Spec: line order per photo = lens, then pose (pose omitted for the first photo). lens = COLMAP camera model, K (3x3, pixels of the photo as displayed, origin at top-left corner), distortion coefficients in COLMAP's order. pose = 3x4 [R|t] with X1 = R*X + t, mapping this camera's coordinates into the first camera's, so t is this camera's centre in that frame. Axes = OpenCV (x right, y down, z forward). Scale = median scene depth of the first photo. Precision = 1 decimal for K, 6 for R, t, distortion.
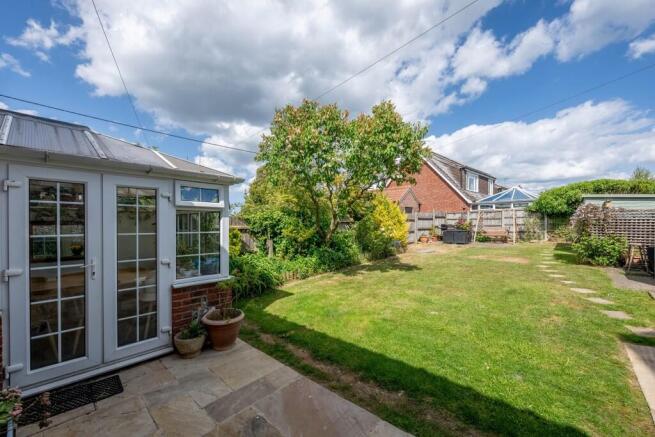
lens RADIAL K [[286.8, 0, 327.5], [0, 286.8, 218.5], [0, 0, 1]] dist [-0.001815, -0.000244]
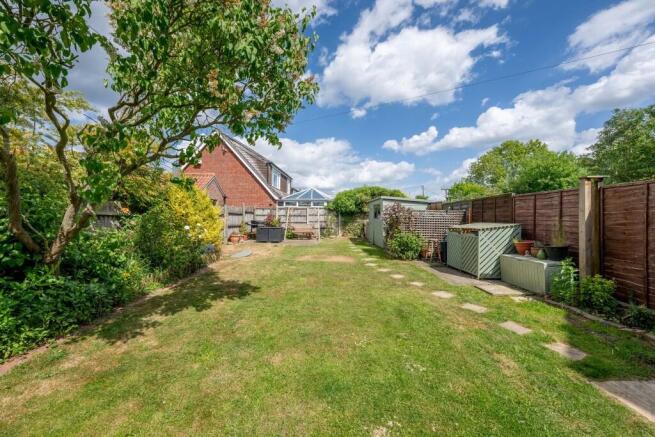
lens RADIAL K [[253.9, 0, 327.8], [0, 253.9, 216.8], [0, 0, 1]] dist [-0.008438, -0.000016]
pose [[0.718649, 0.021510, 0.695041, 0.019829], [-0.026582, 0.999641, -0.003452, 0.005676], [-0.694865, -0.015995, 0.718962, 0.295642]]
